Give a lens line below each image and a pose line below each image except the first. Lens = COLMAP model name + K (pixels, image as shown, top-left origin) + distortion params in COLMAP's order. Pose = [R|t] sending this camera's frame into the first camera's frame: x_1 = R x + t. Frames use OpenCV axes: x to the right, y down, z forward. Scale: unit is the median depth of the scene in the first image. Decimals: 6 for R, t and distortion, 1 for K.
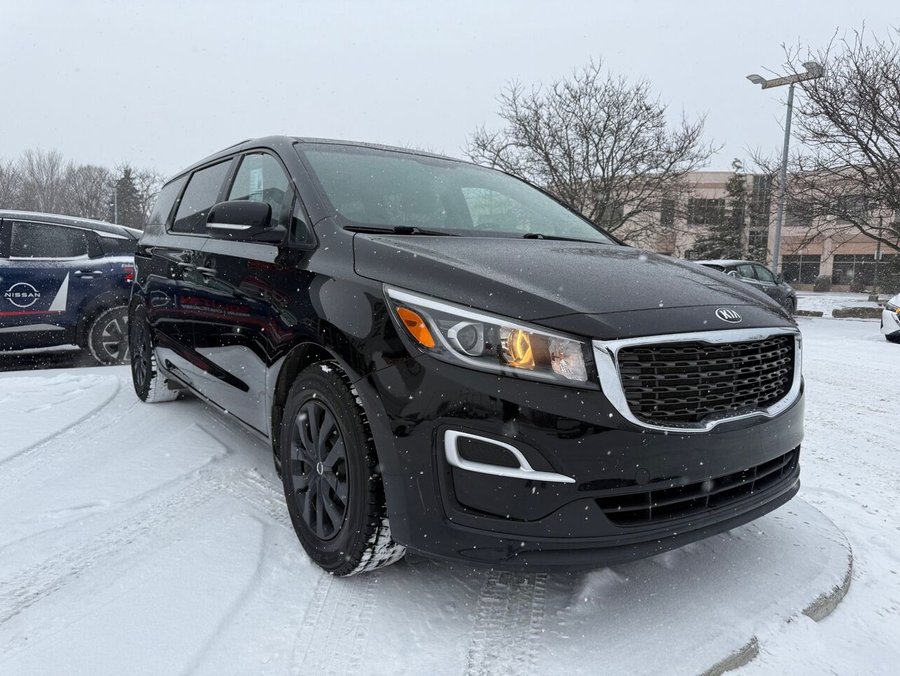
lens RADIAL K [[627.2, 0, 454.5], [0, 627.2, 333.5], [0, 0, 1]] dist [0.022166, -0.032478]
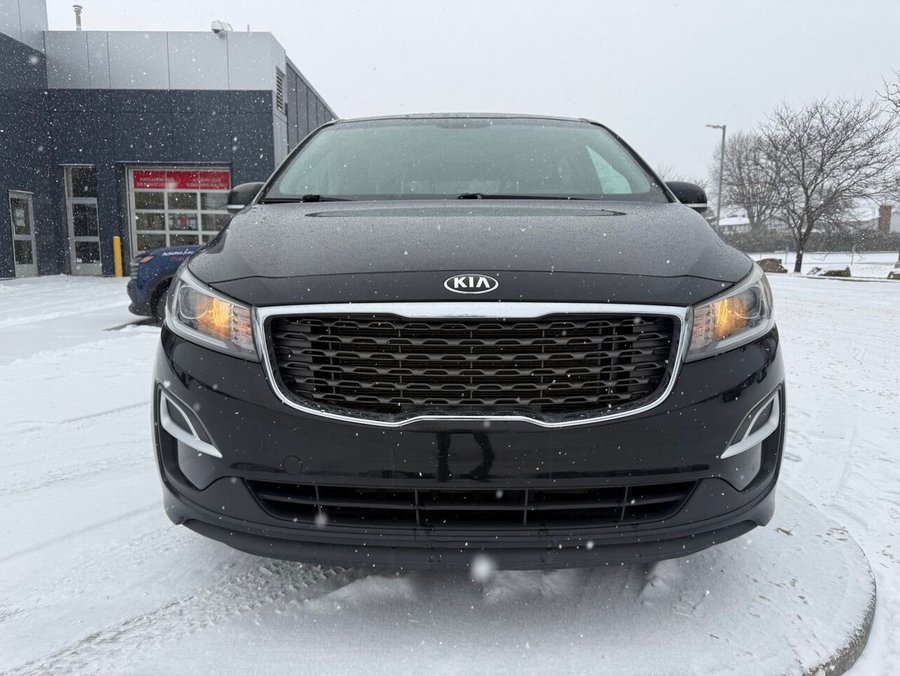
lens RADIAL K [[627.2, 0, 451.1], [0, 627.2, 338.1], [0, 0, 1]] dist [0.022166, -0.032478]
pose [[0.805477, 0.052700, -0.590280, 0.886584], [-0.034323, 0.998515, 0.042311, 0.007750], [0.591633, -0.013820, 0.806089, 0.396097]]
